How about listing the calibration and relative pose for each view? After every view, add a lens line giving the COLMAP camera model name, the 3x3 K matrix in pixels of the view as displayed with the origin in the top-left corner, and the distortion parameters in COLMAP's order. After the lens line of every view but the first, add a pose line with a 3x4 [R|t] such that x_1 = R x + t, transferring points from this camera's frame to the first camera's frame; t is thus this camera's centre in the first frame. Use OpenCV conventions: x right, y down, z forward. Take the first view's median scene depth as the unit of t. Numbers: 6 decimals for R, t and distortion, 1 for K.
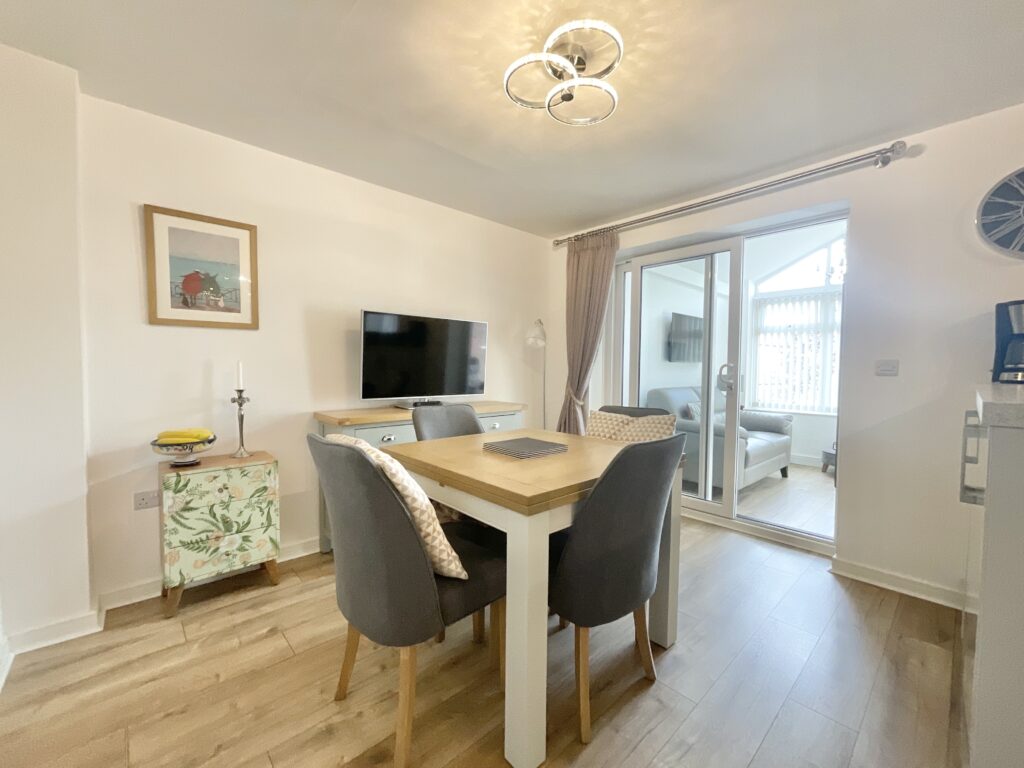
lens RADIAL K [[430.3, 0, 513.8], [0, 430.3, 378.0], [0, 0, 1]] dist [0.007408, -0.001774]
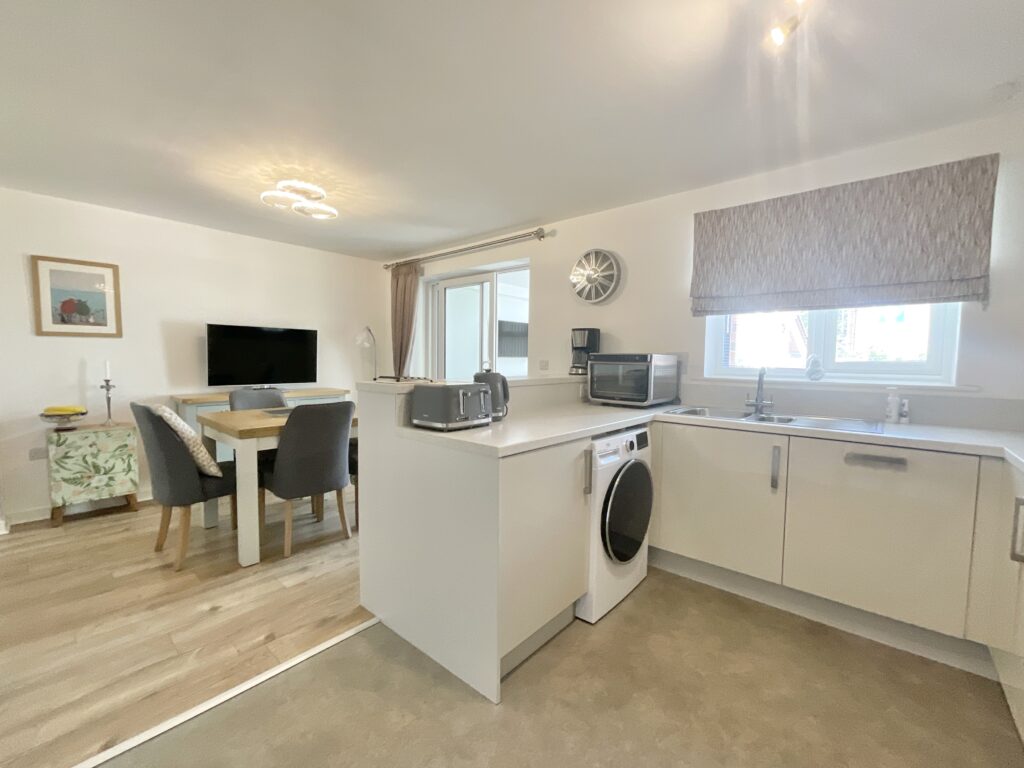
lens RADIAL K [[430.3, 0, 496.5], [0, 430.3, 378.8], [0, 0, 1]] dist [0.007408, -0.001774]
pose [[0.994333, -0.002770, 0.106274, 0.559268], [0.000403, 0.999751, 0.022289, -0.008464], [-0.106309, -0.022120, 0.994087, -0.637340]]
